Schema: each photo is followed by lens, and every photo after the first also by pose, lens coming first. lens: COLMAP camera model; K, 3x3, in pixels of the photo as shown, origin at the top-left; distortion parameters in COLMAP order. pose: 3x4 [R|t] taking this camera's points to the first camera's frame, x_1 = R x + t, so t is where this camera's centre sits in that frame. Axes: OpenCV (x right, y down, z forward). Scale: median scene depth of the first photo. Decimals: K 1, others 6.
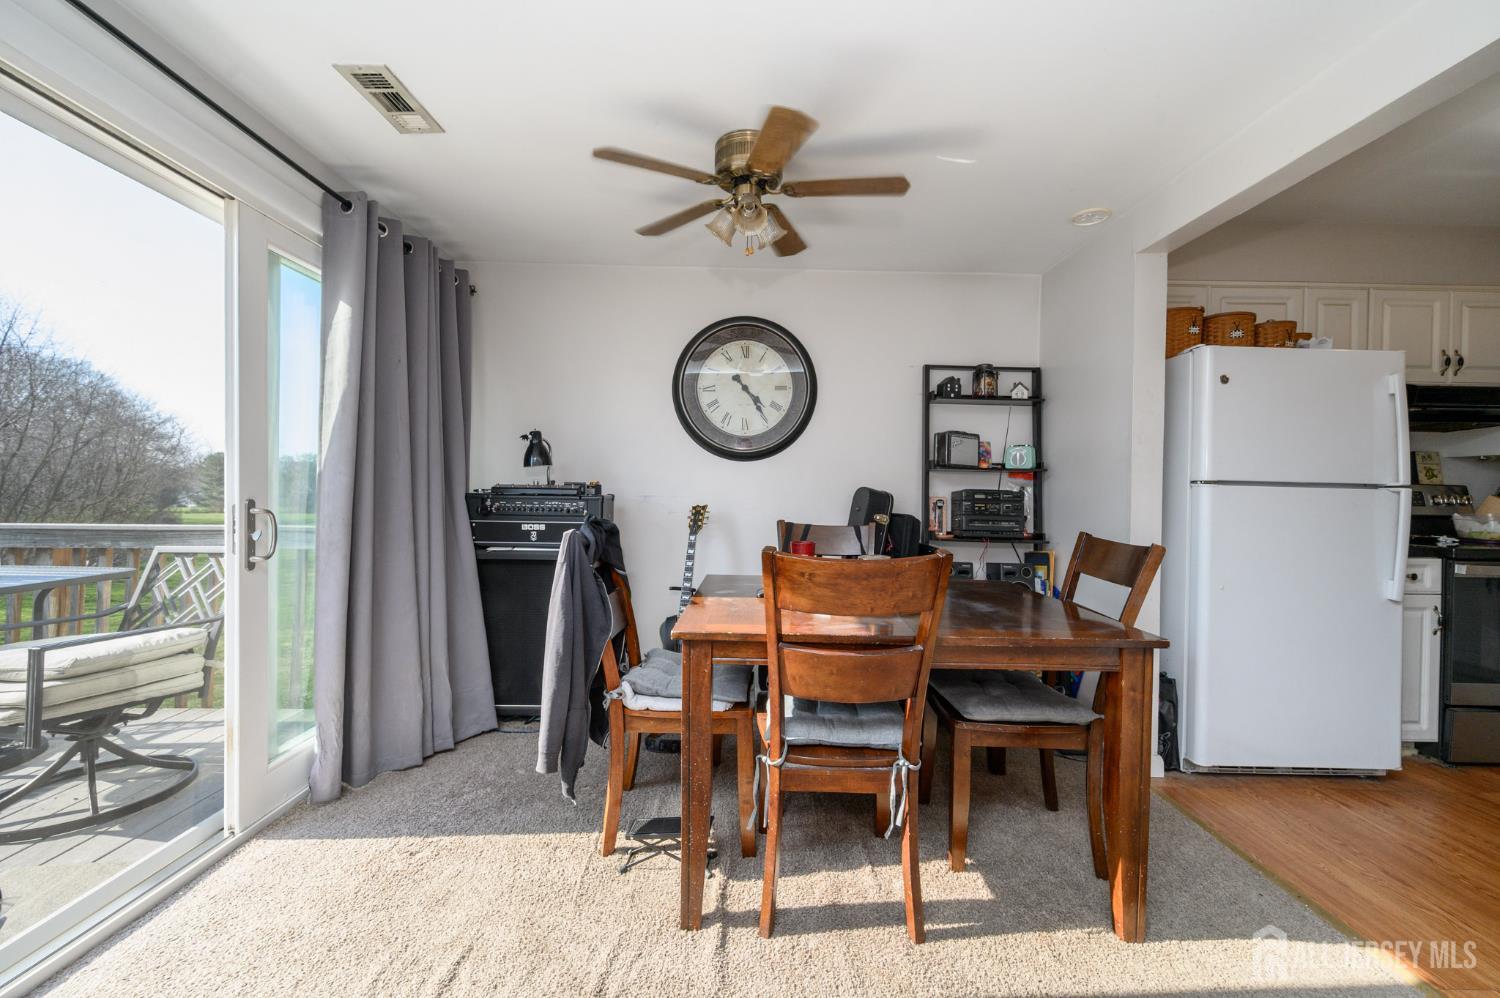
lens RADIAL K [[590.4, 0, 757.8], [0, 590.4, 492.3], [0, 0, 1]] dist [-0.001259, -0.000082]
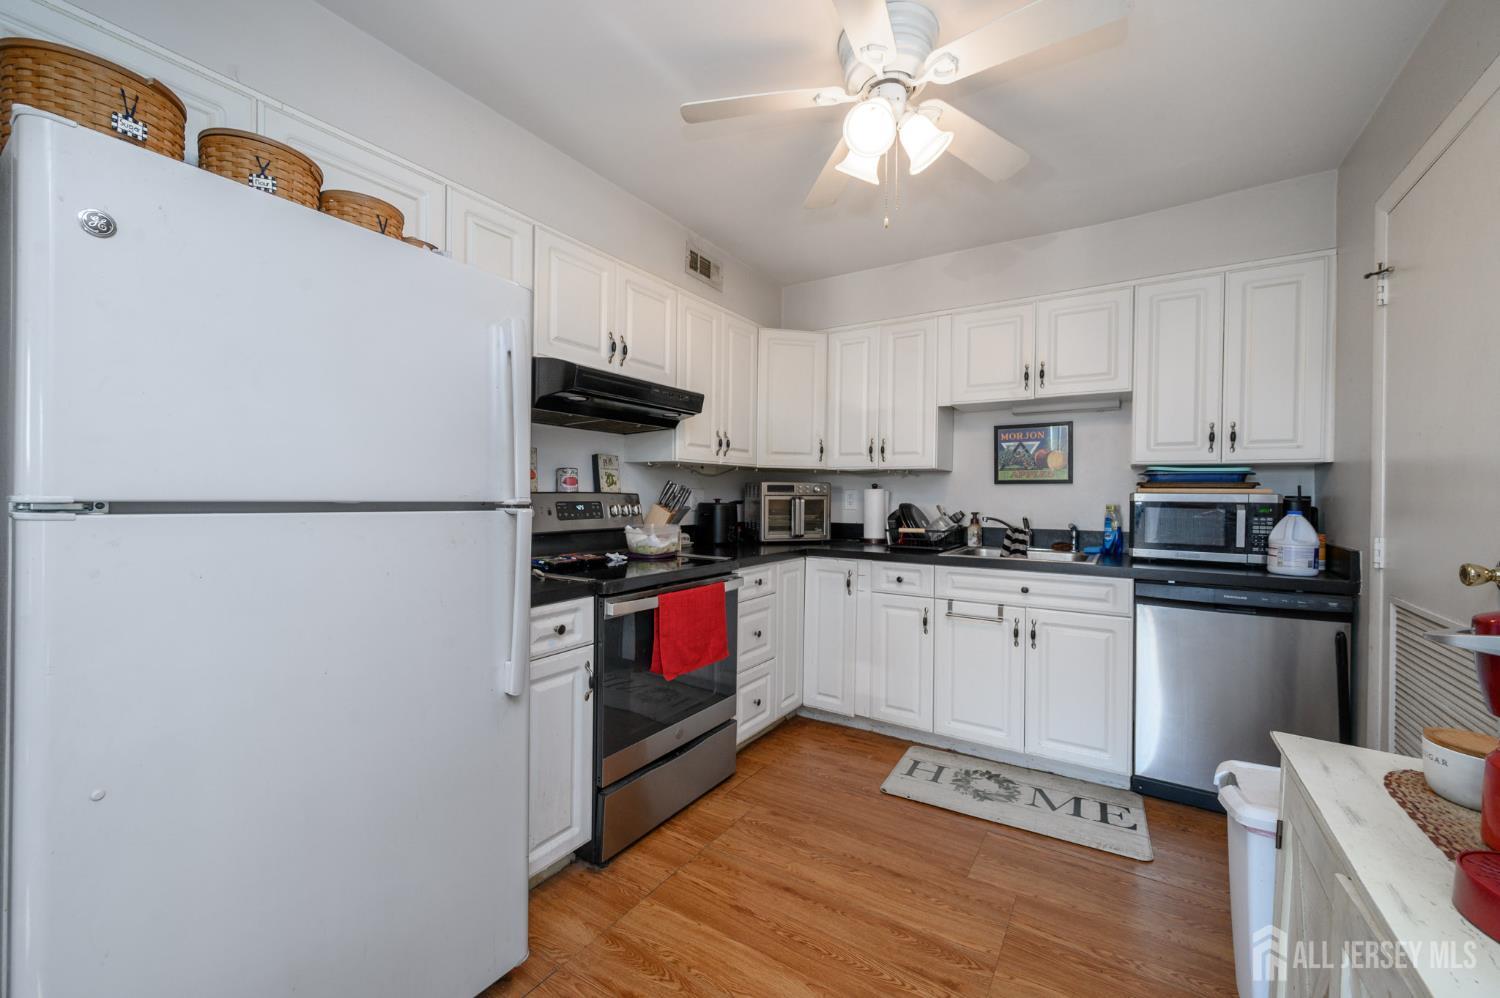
lens RADIAL K [[590.4, 0, 749.6], [0, 590.4, 497.6], [0, 0, 1]] dist [-0.001259, -0.000082]
pose [[0.552974, -0.014711, 0.833069, 0.503818], [-0.000231, 0.999841, 0.017809, -0.020361], [-0.833198, -0.010040, 0.552883, 0.328219]]
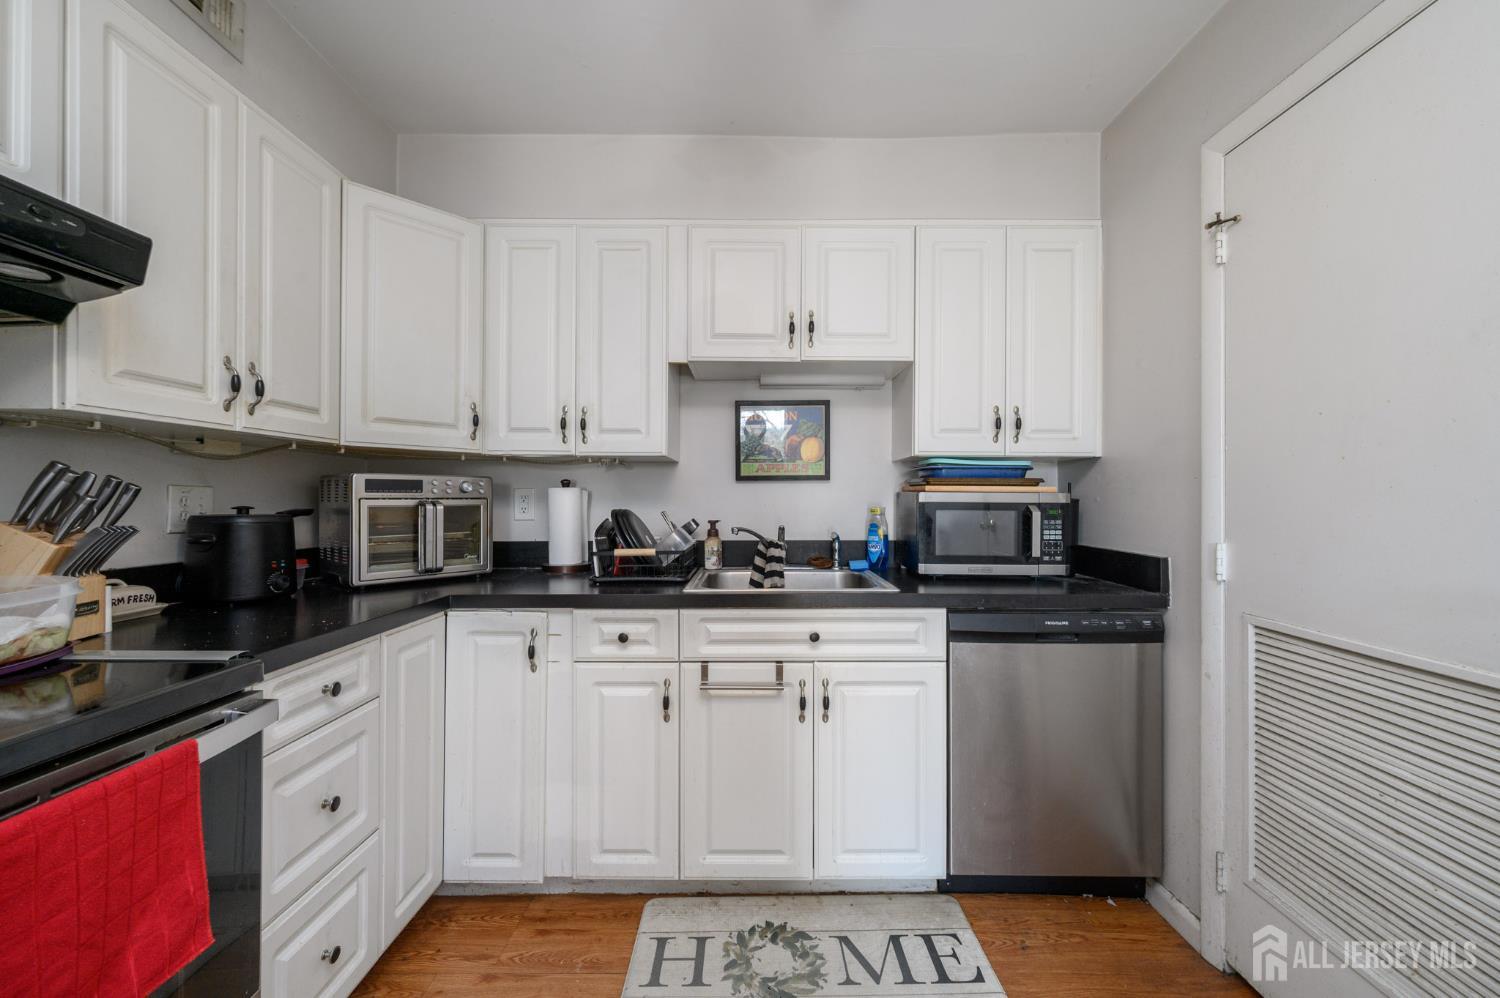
lens RADIAL K [[590.4, 0, 747.8], [0, 590.4, 499.7], [0, 0, 1]] dist [-0.001259, -0.000082]
pose [[0.018760, -0.014749, 0.999715, 0.836880], [-0.000801, 0.999891, 0.014767, -0.013176], [-0.999824, -0.001078, 0.018746, 0.506187]]
